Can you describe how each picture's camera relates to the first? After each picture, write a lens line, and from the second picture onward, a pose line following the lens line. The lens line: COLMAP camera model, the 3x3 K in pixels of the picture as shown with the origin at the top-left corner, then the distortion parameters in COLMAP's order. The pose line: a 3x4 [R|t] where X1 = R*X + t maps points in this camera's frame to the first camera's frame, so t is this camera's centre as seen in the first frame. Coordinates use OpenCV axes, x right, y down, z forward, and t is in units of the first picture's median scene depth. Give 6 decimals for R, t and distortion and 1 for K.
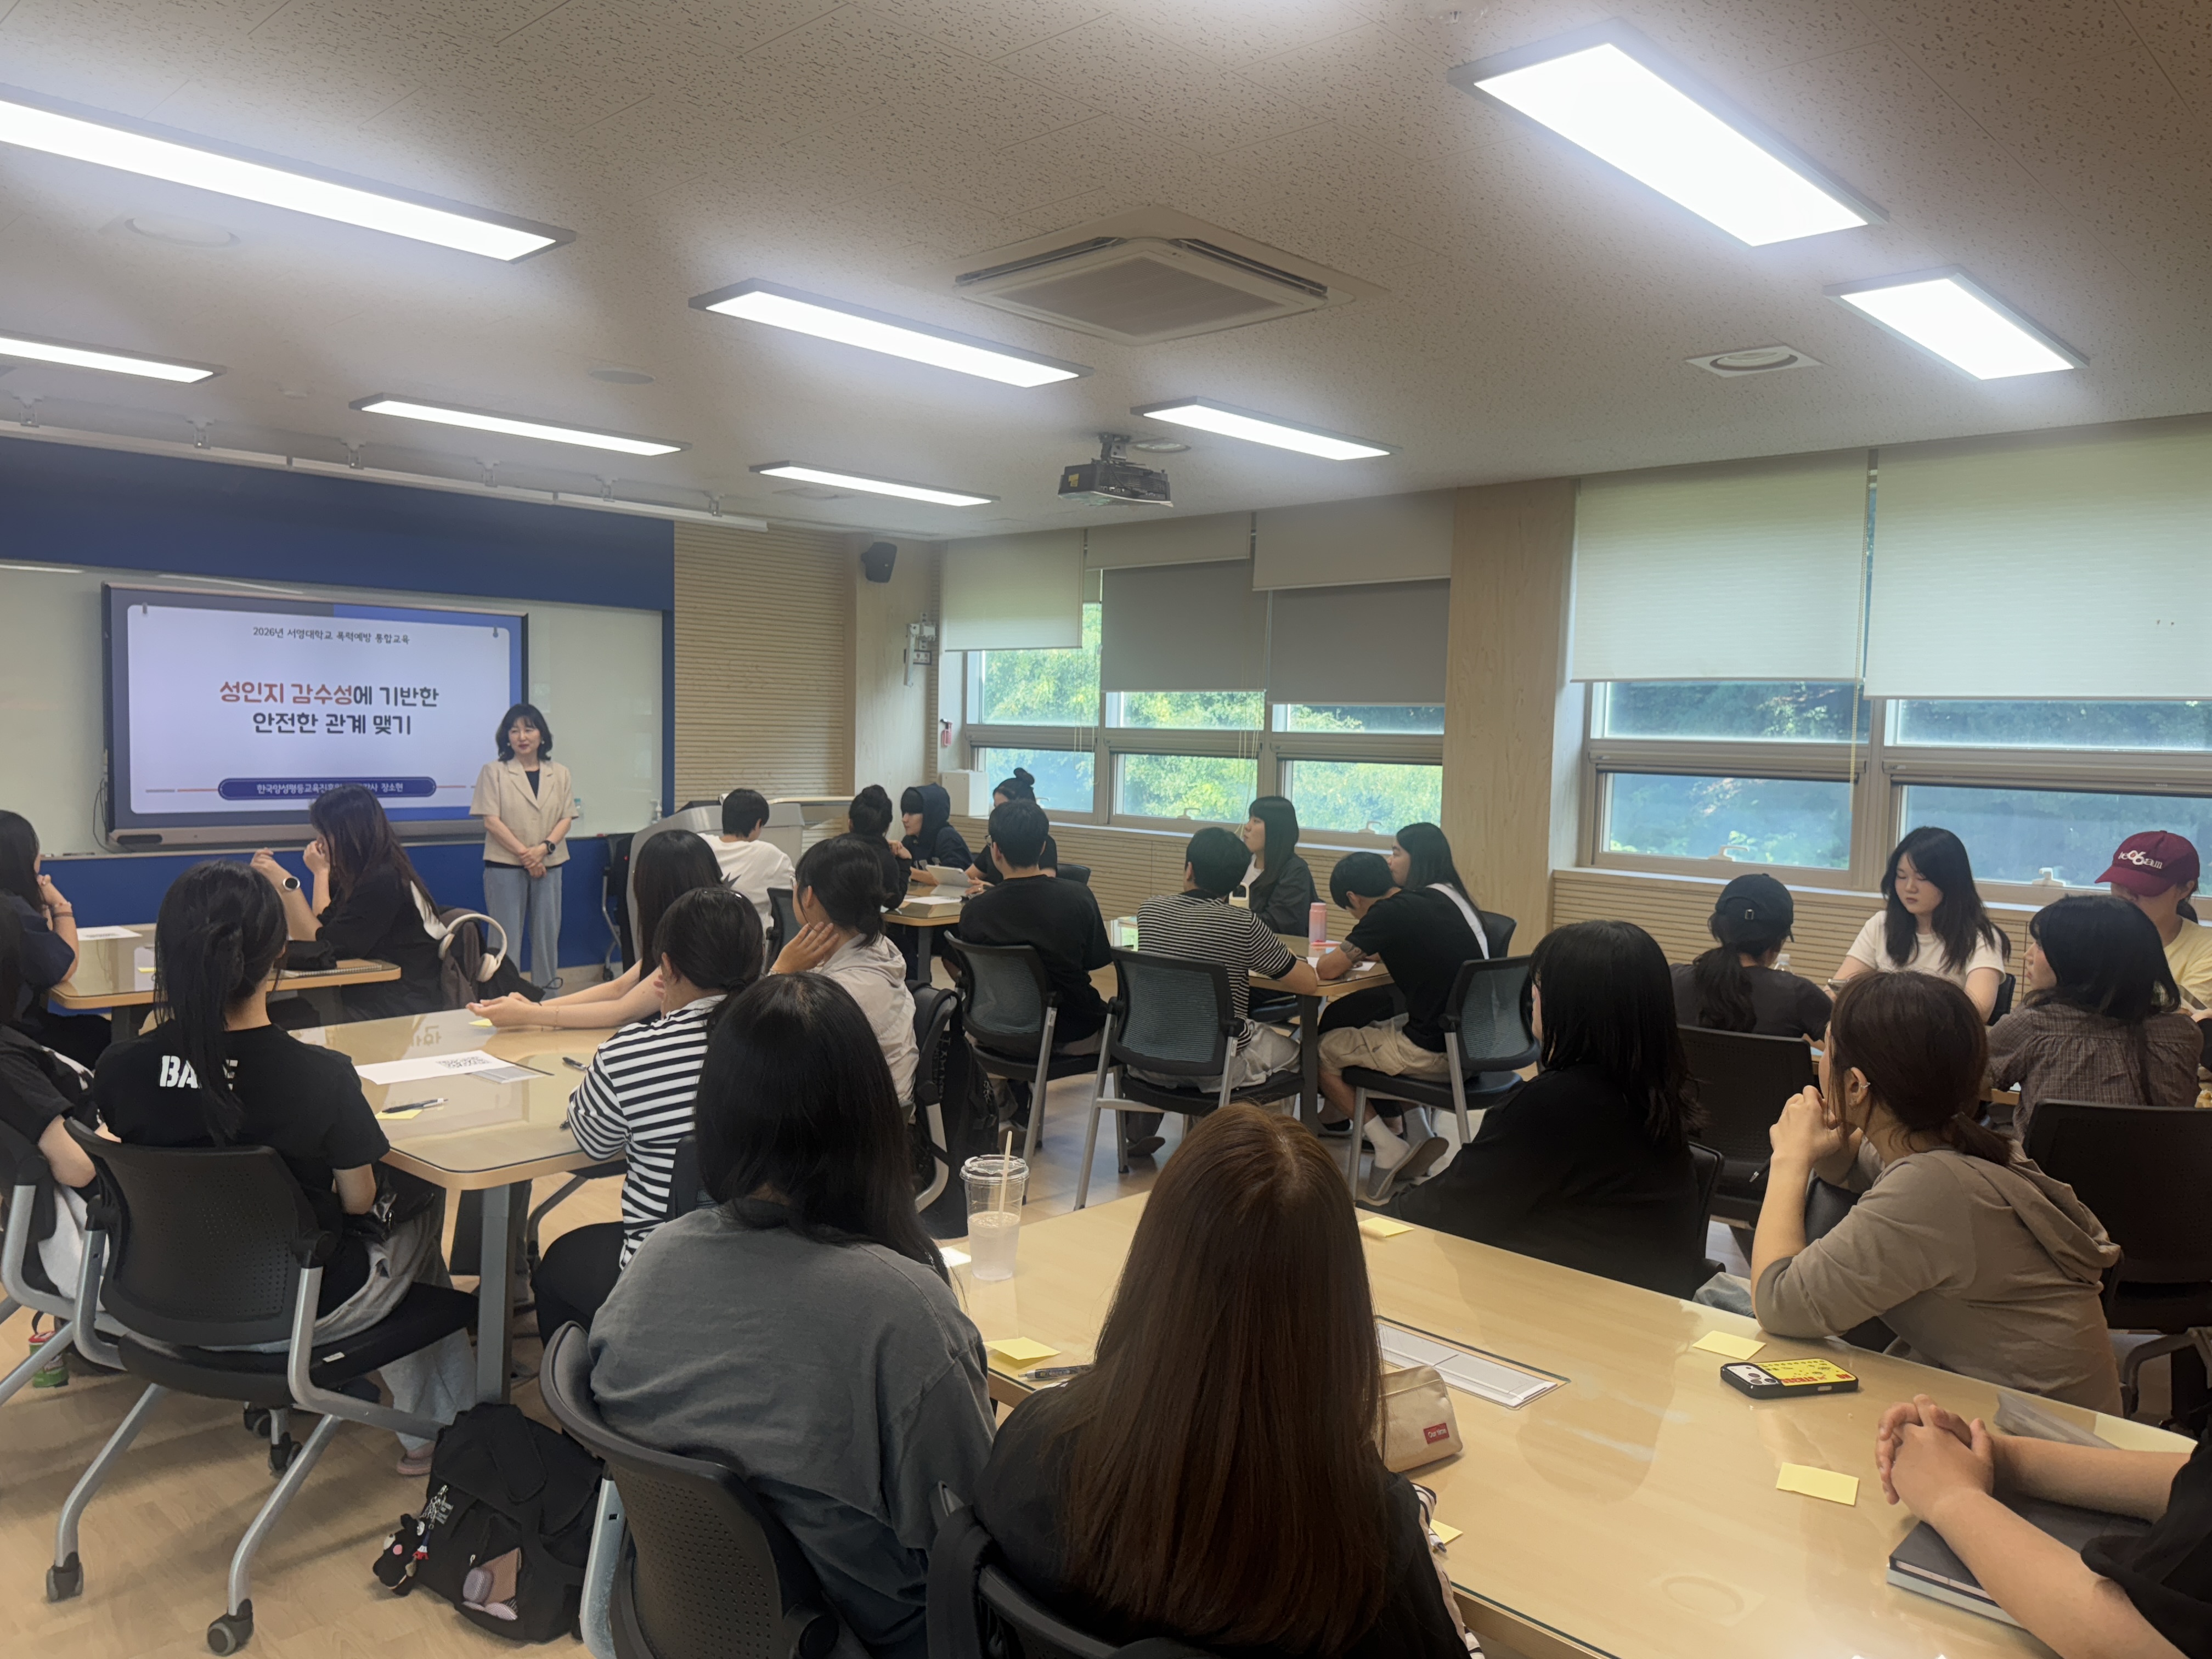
lens RADIAL K [[1574.9, 0, 1123.1], [0, 1574.9, 819.5], [0, 0, 1]] dist [0.094015, -0.058011]
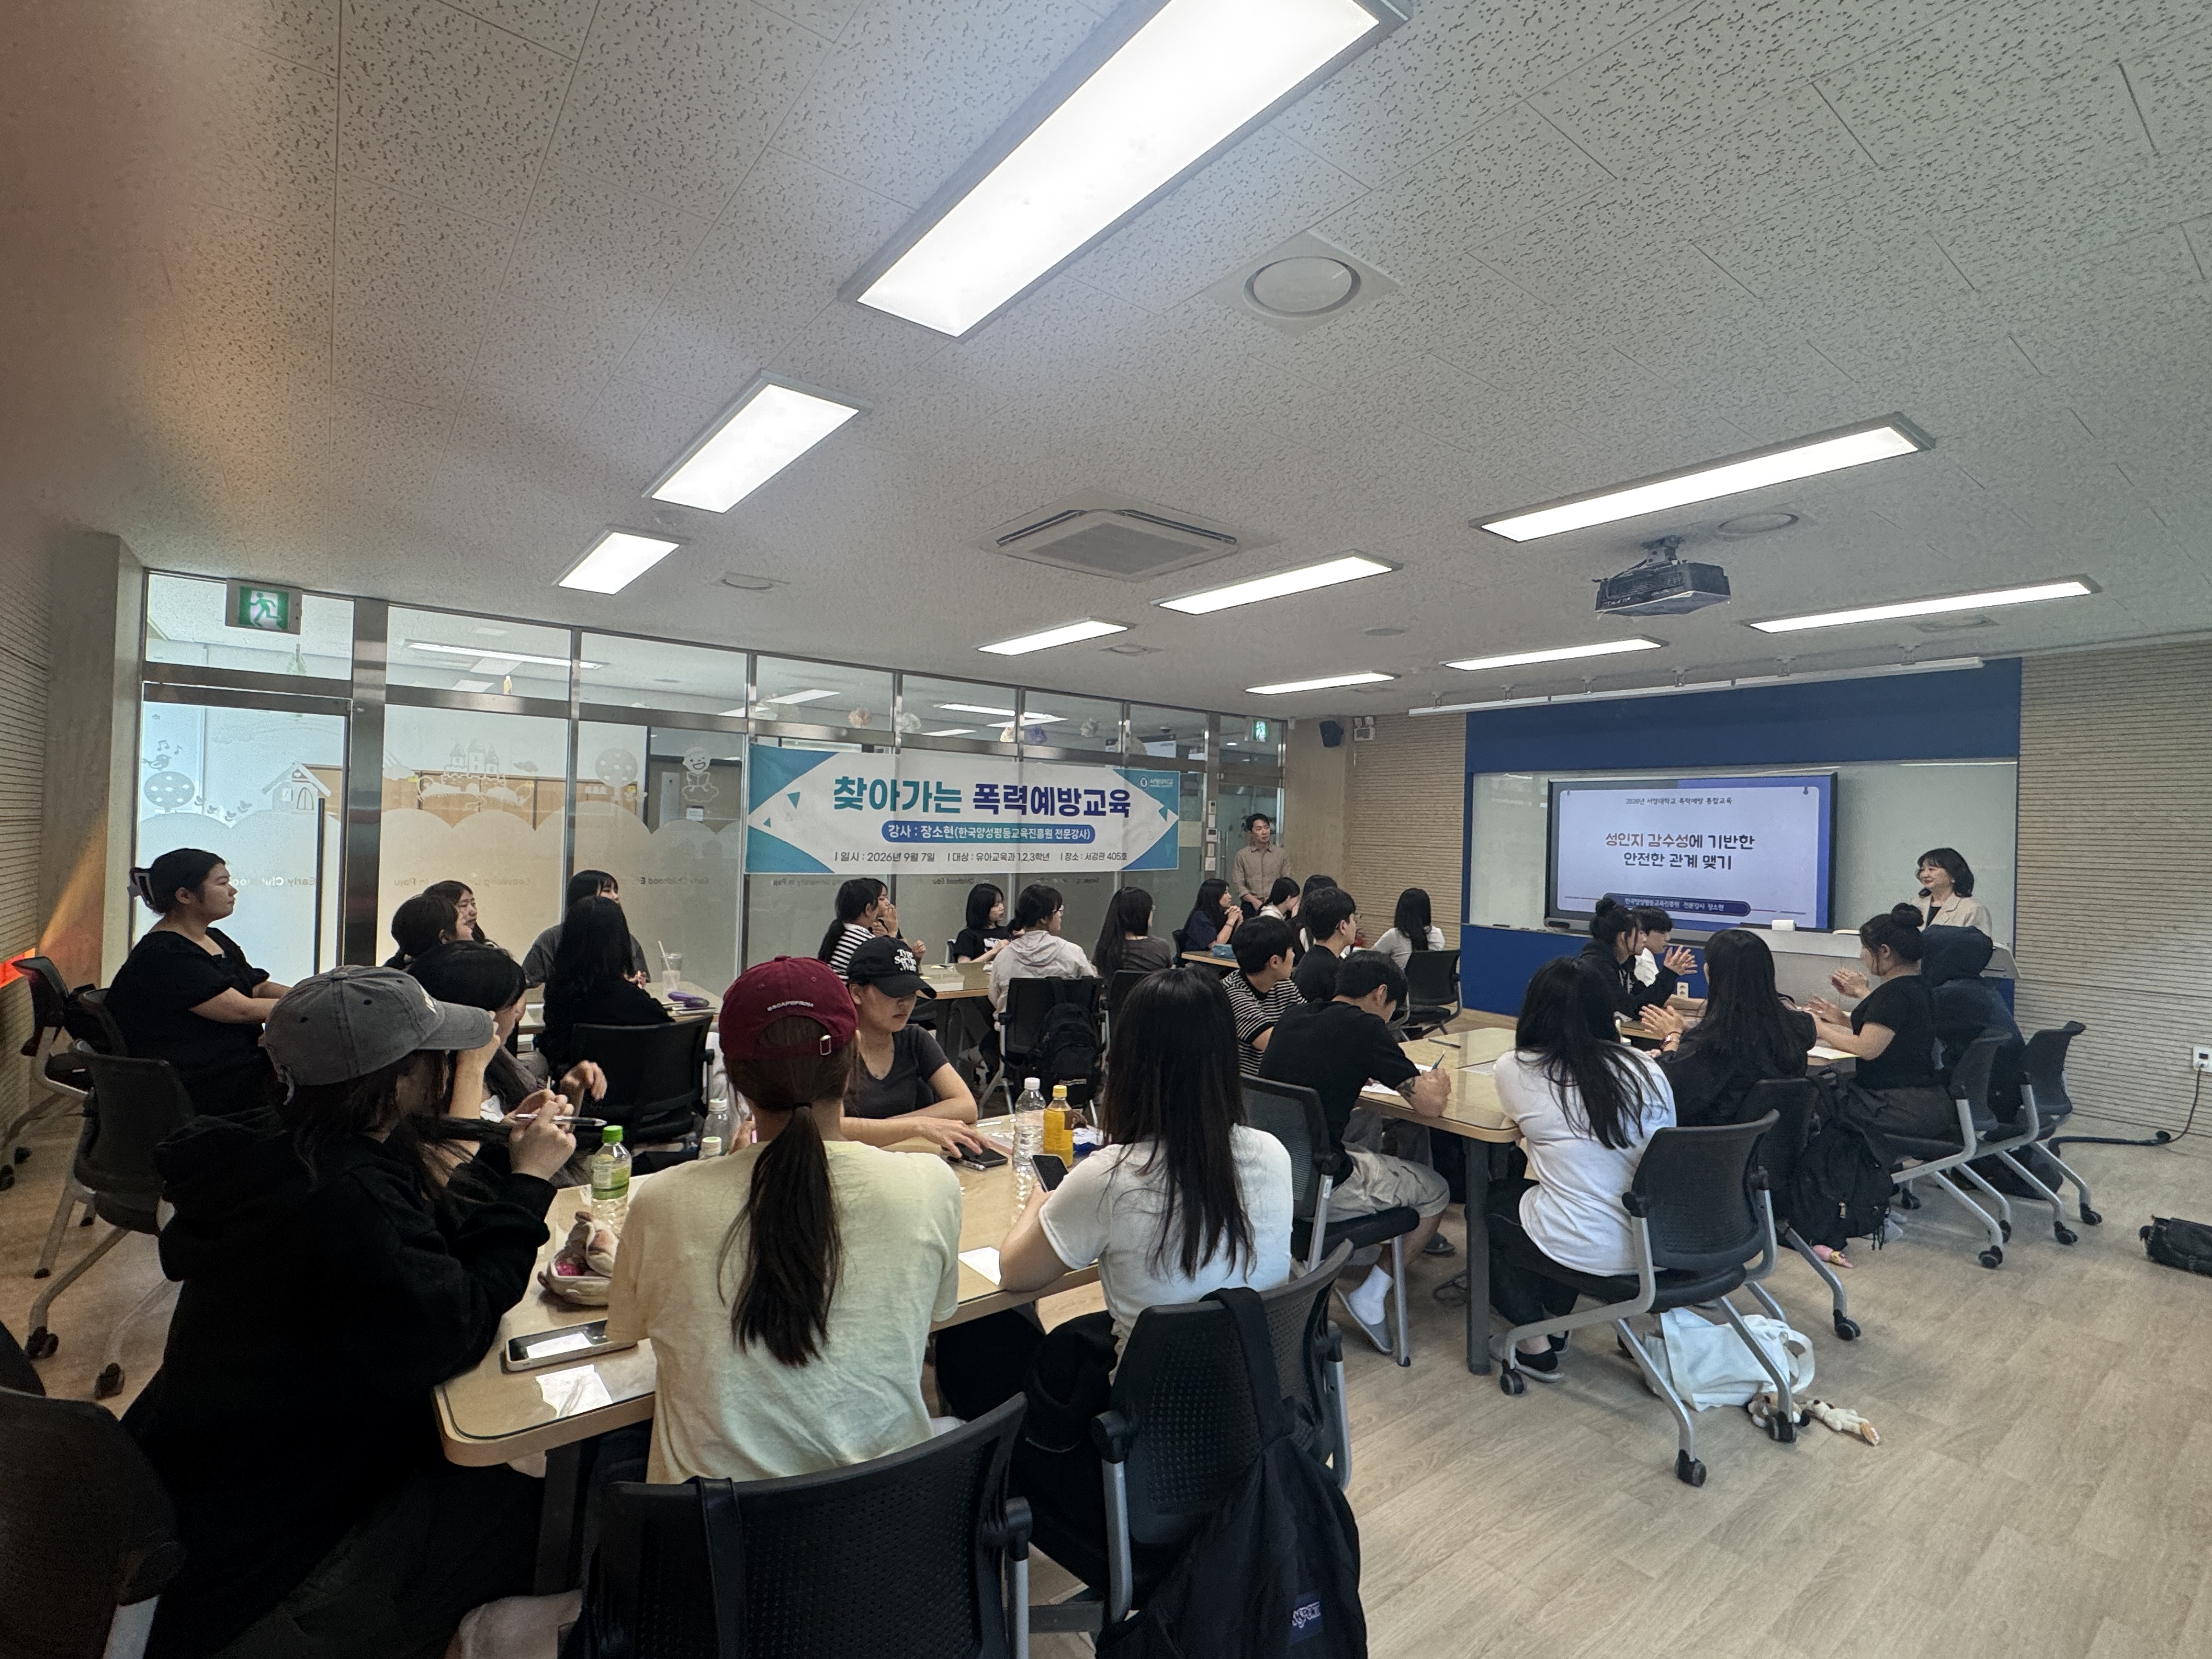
lens RADIAL K [[1050.6, 0, 1127.6], [0, 1050.6, 827.7], [0, 0, 1]] dist [-0.018479, 0.001409]
pose [[-0.172187, -0.022592, -0.984805, 0.530750], [-0.088685, 0.996033, -0.007344, -0.037972], [0.981064, 0.086073, -0.173508, 0.668161]]
